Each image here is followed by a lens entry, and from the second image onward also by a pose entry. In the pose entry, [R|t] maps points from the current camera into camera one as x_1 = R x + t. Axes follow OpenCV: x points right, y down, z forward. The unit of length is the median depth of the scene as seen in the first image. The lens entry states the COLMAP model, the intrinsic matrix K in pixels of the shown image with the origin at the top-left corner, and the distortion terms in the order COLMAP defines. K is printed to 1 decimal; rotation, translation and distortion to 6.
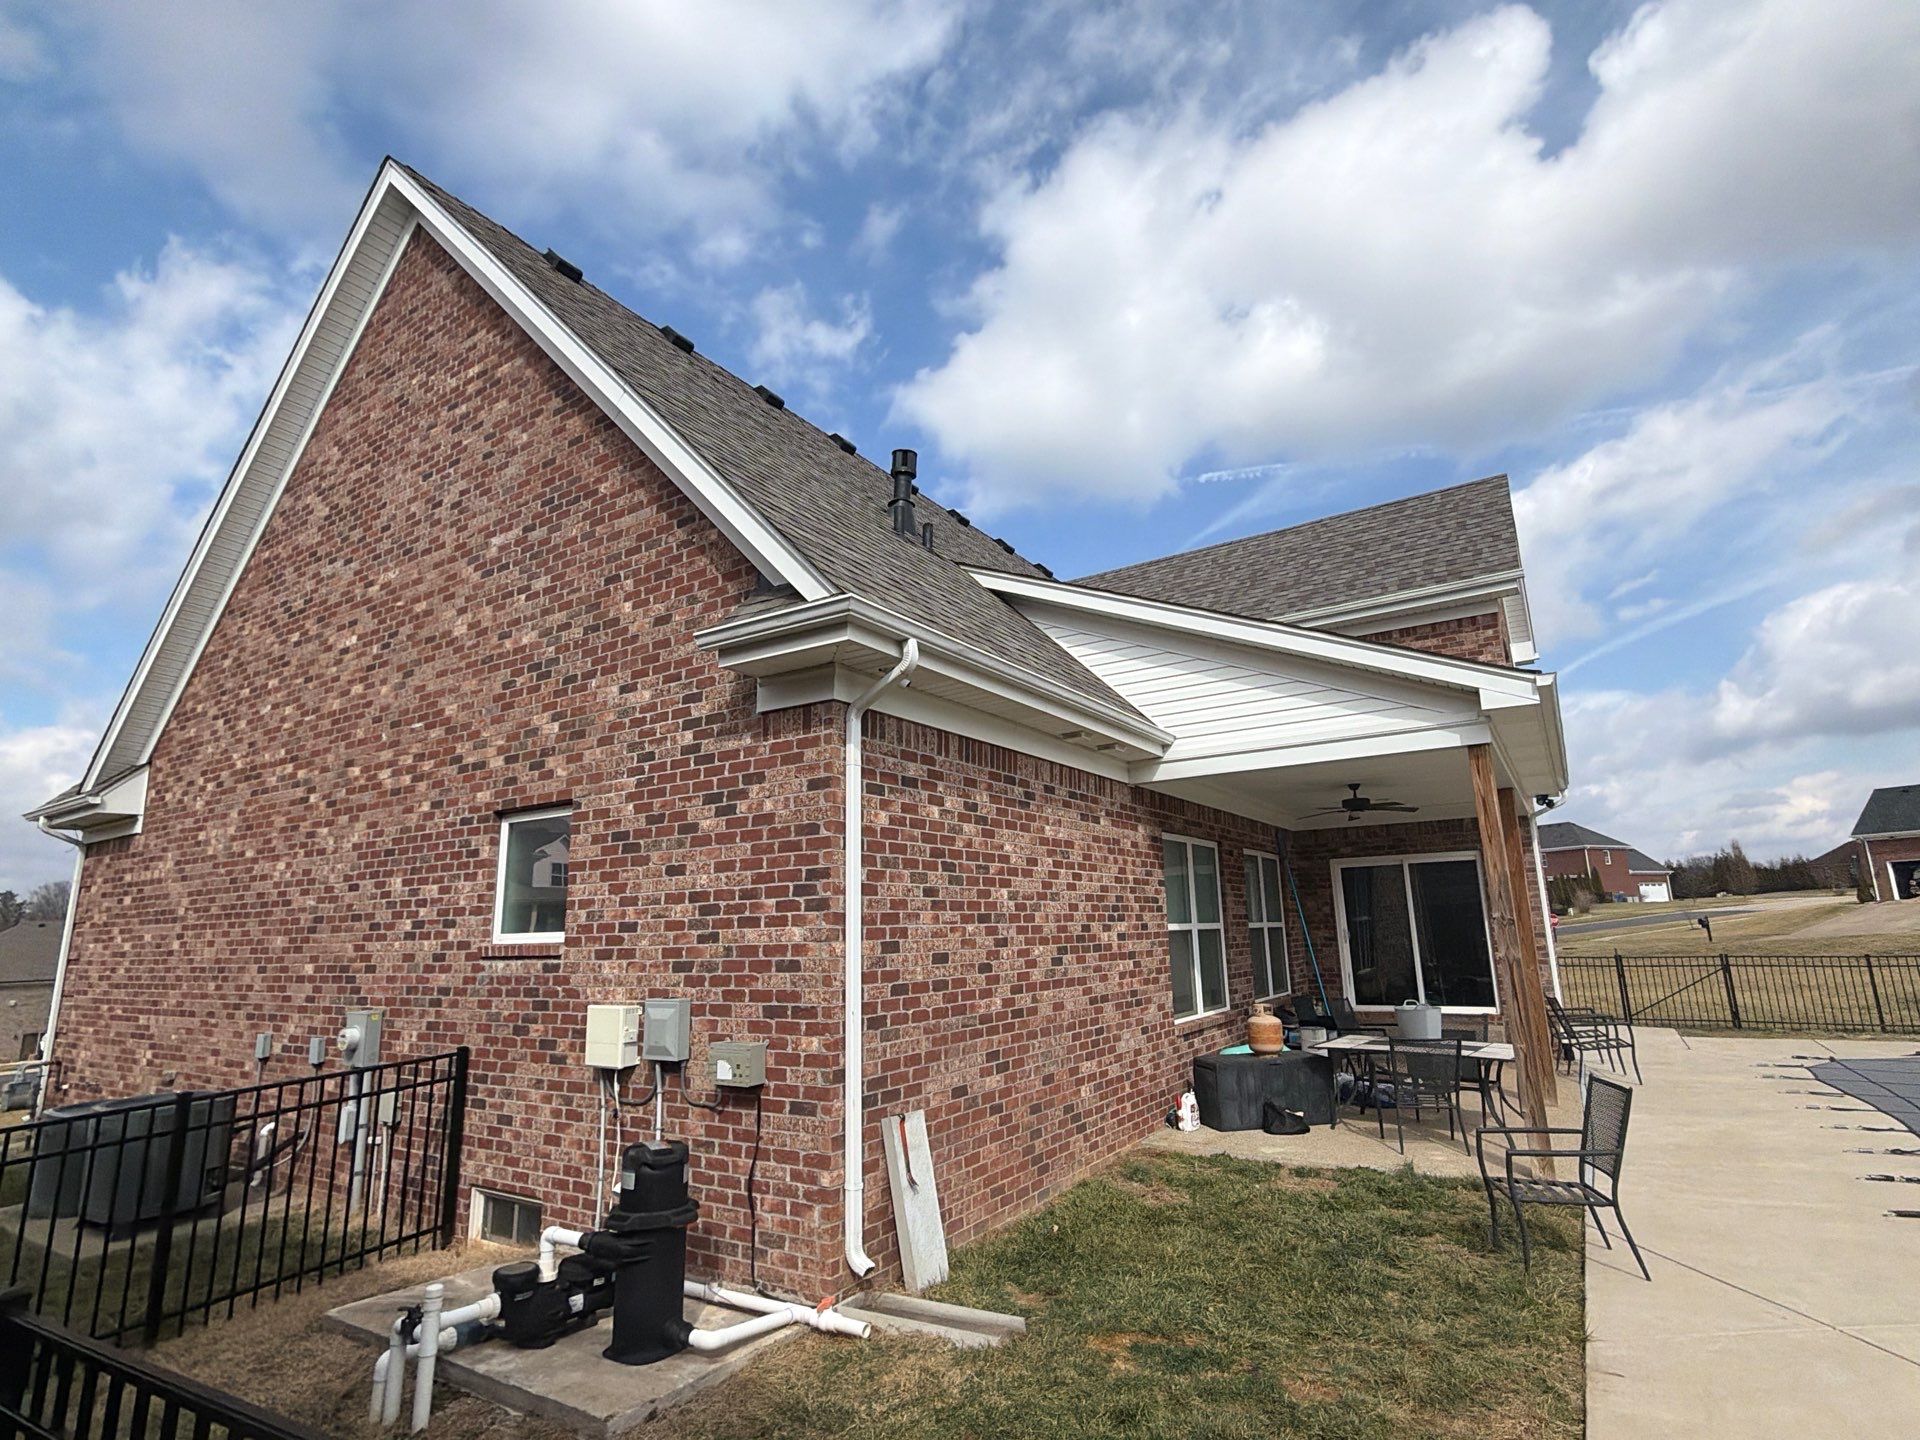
lens RADIAL K [[952.4, 0, 975.0], [0, 952.4, 724.9], [0, 0, 1]] dist [-0.004978, 0.000105]
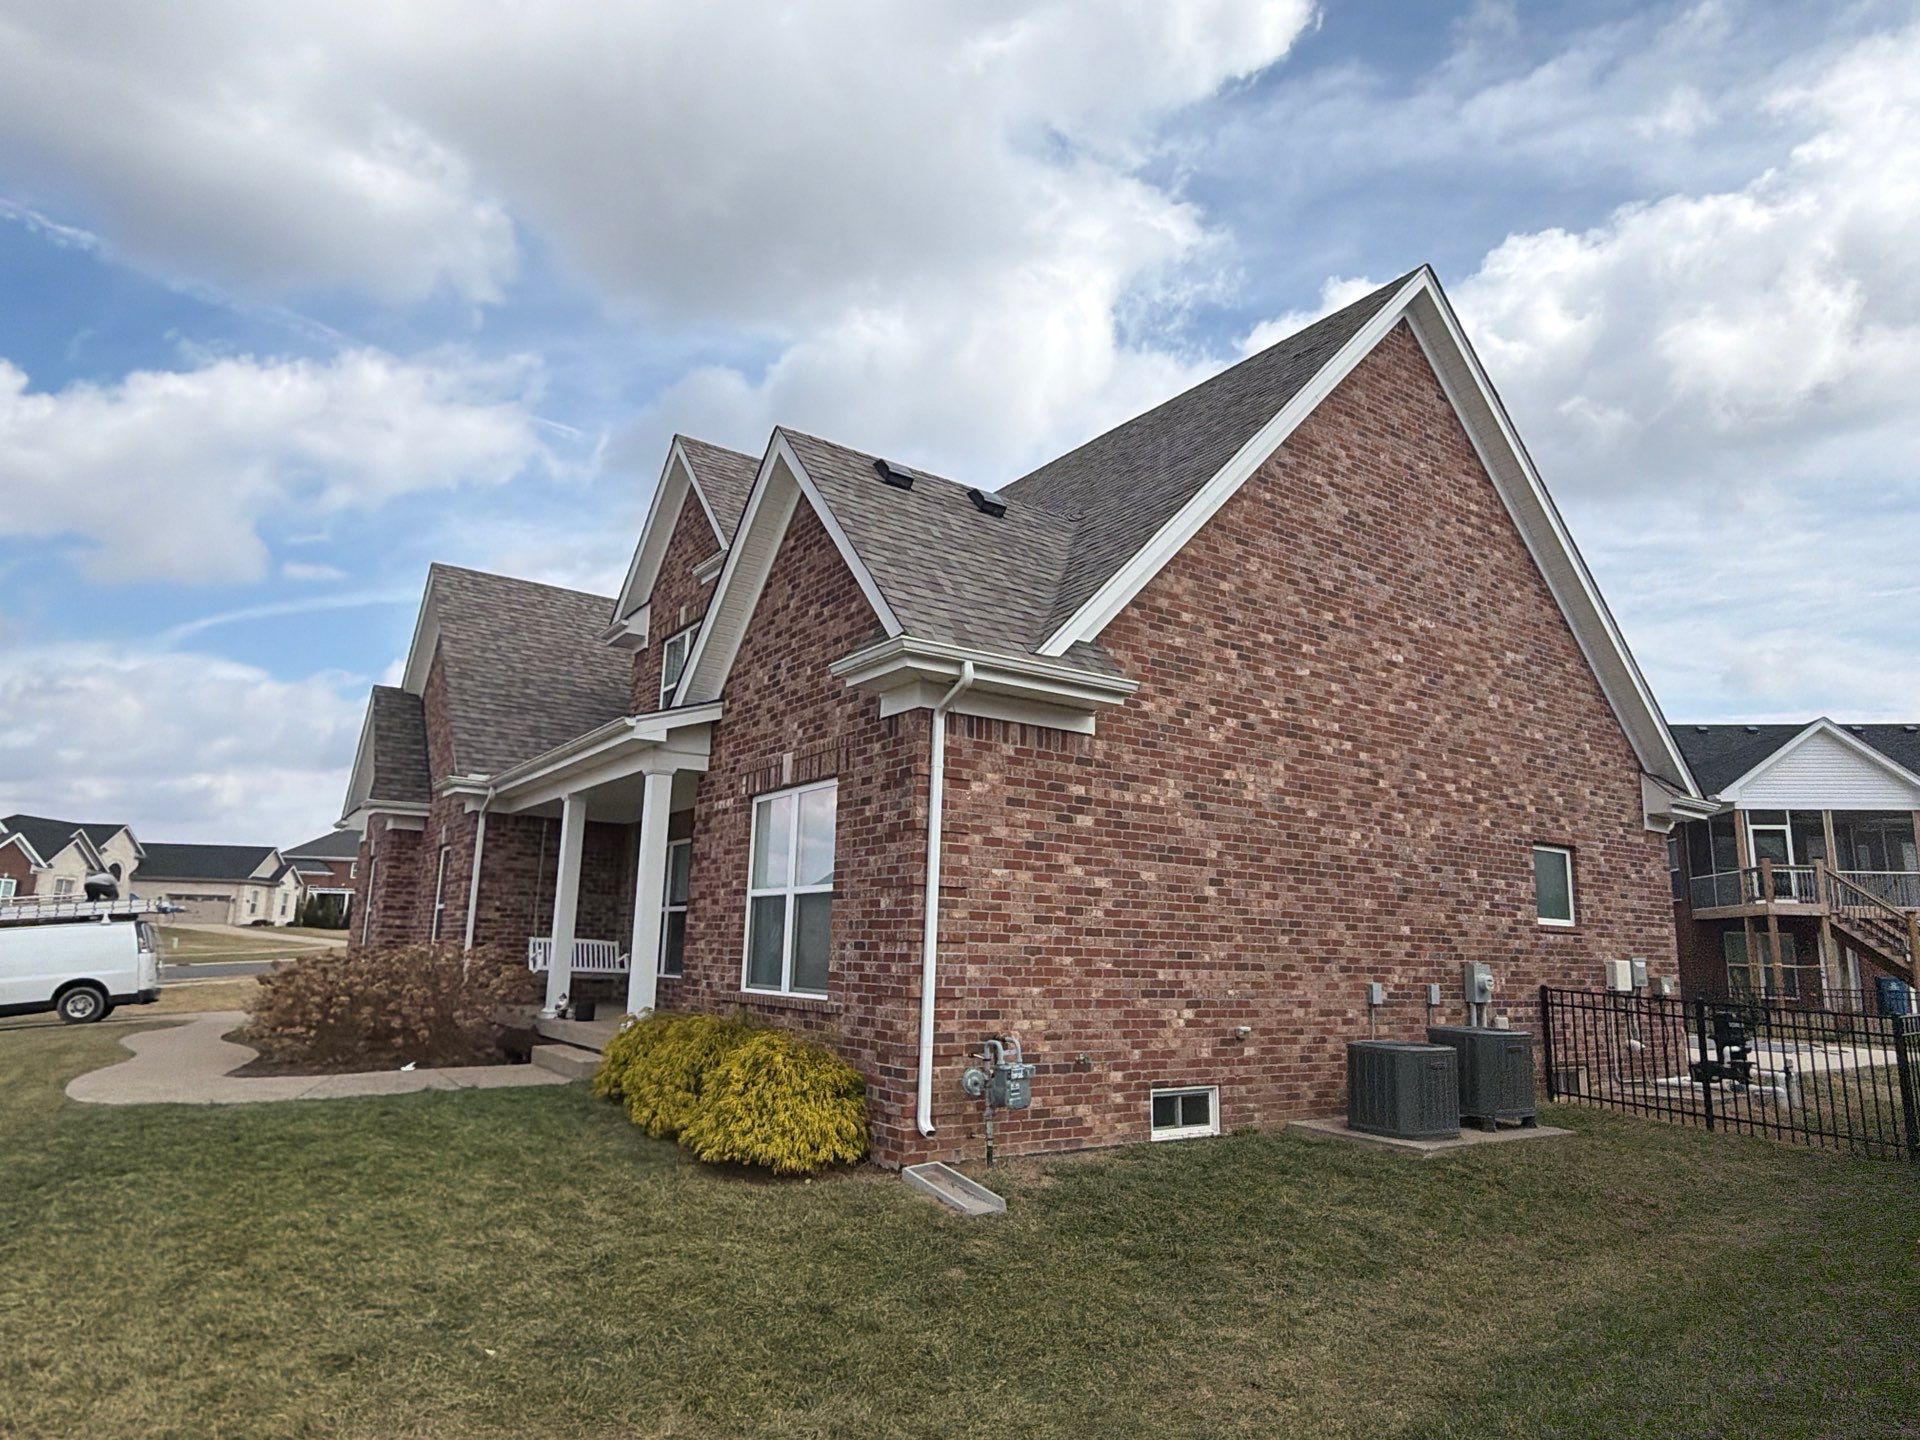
lens RADIAL K [[1157.8, 0, 966.0], [0, 1157.8, 722.2], [0, 0, 1]] dist [-0.003568, 0.002278]
pose [[0.393381, 0.221247, 0.892357, -2.467986], [-0.231589, 0.963160, -0.136710, 0.358586], [-0.889729, -0.152881, 0.430127, 0.974305]]
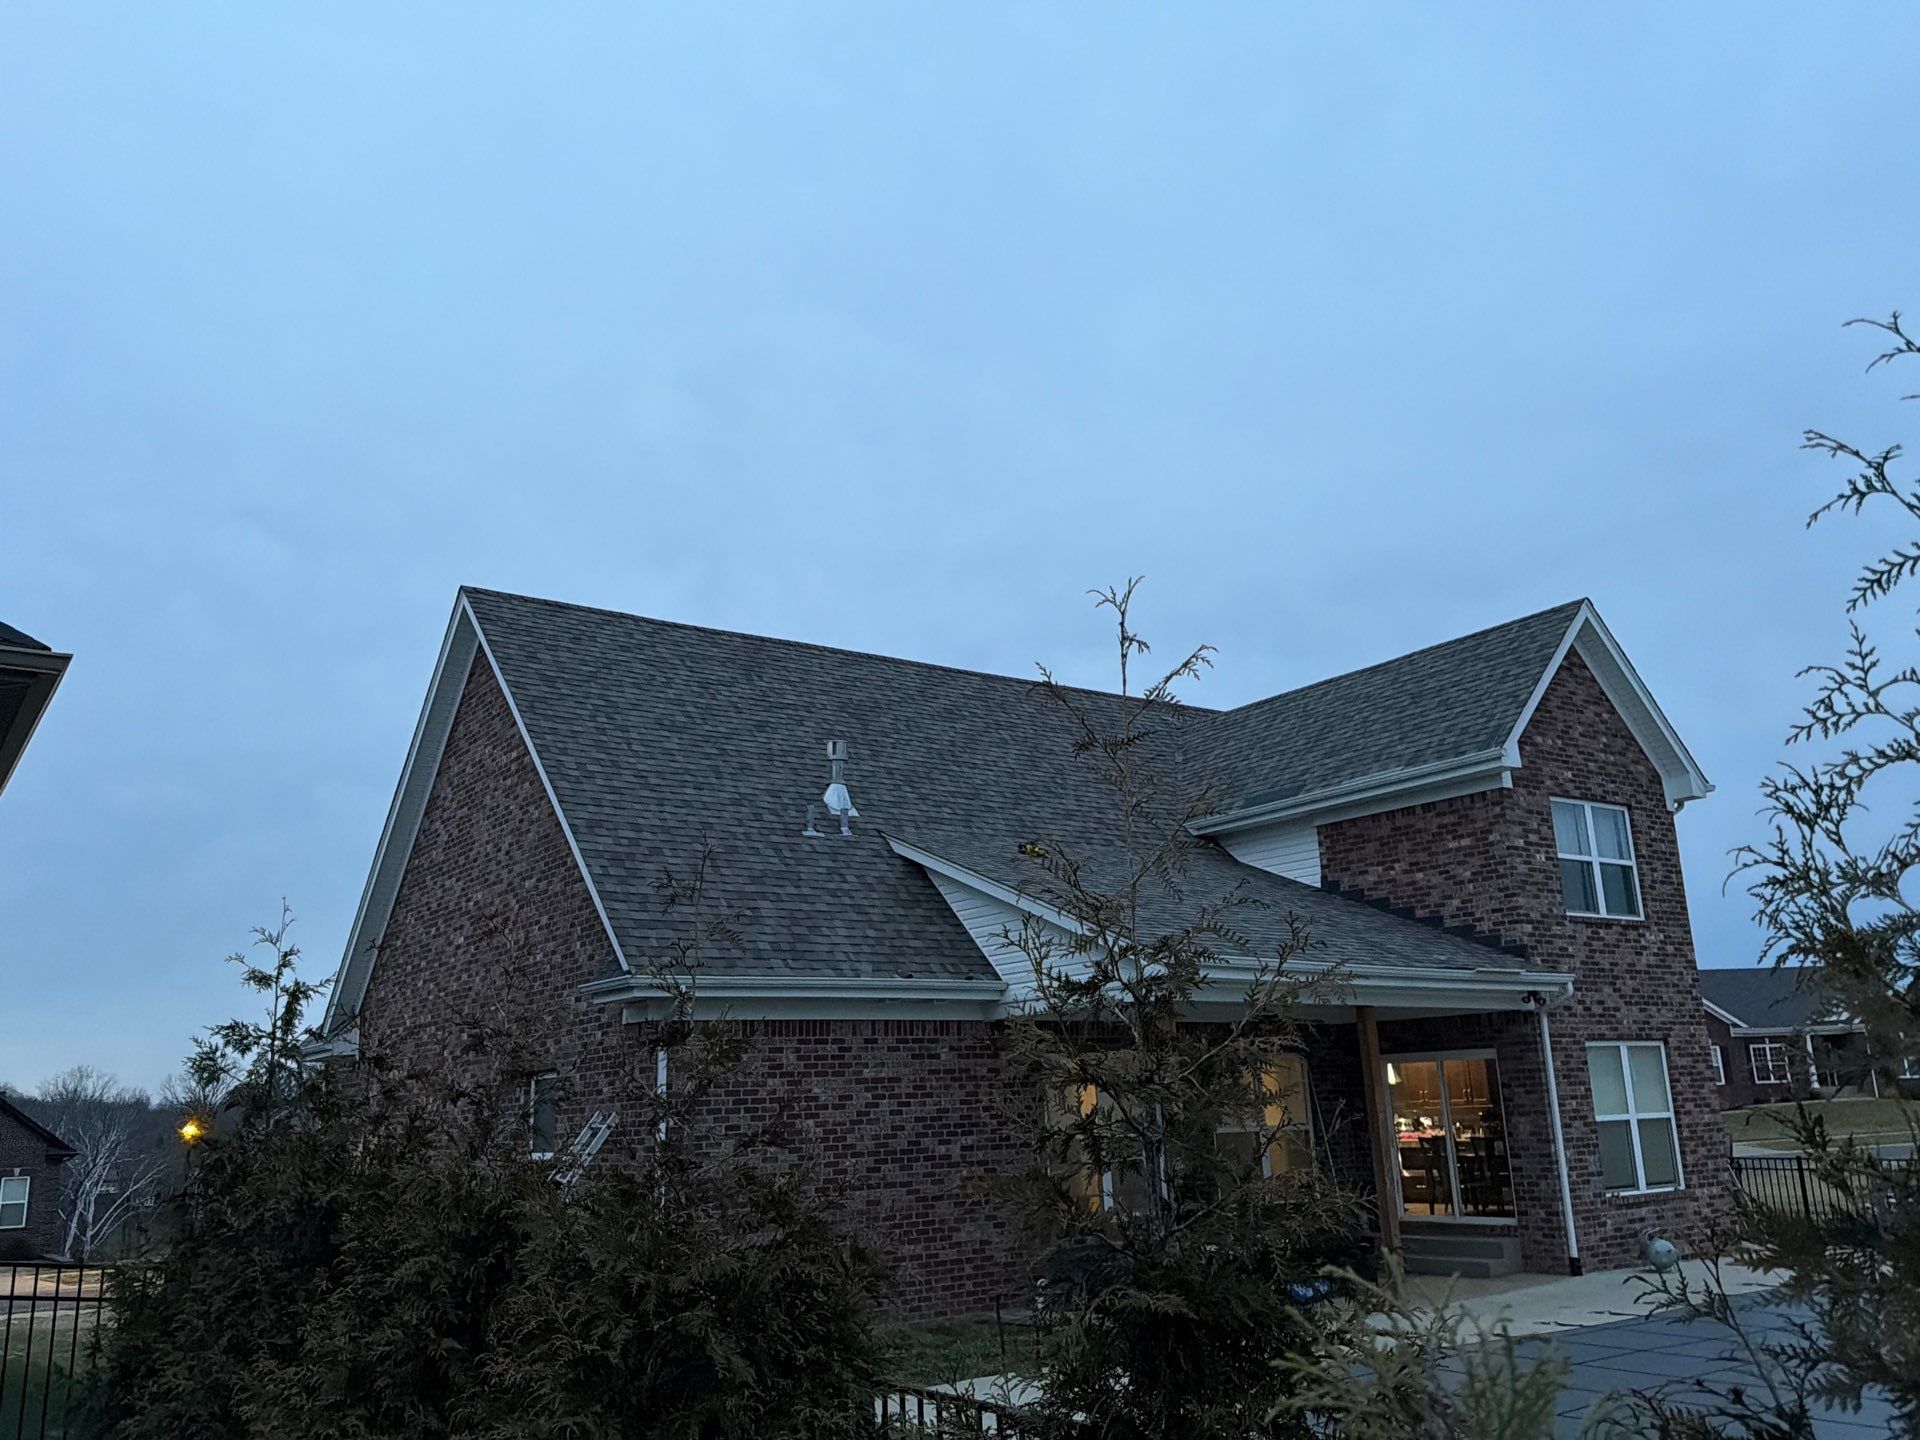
lens RADIAL K [[1538.1, 0, 952.9], [0, 1538.1, 693.8], [0, 0, 1]] dist [0.142461, -0.254349]
pose [[0.925367, -0.105902, -0.363978, 1.064318], [0.092499, 0.994241, -0.054114, -0.301777], [0.367613, 0.016408, 0.929834, -1.057780]]
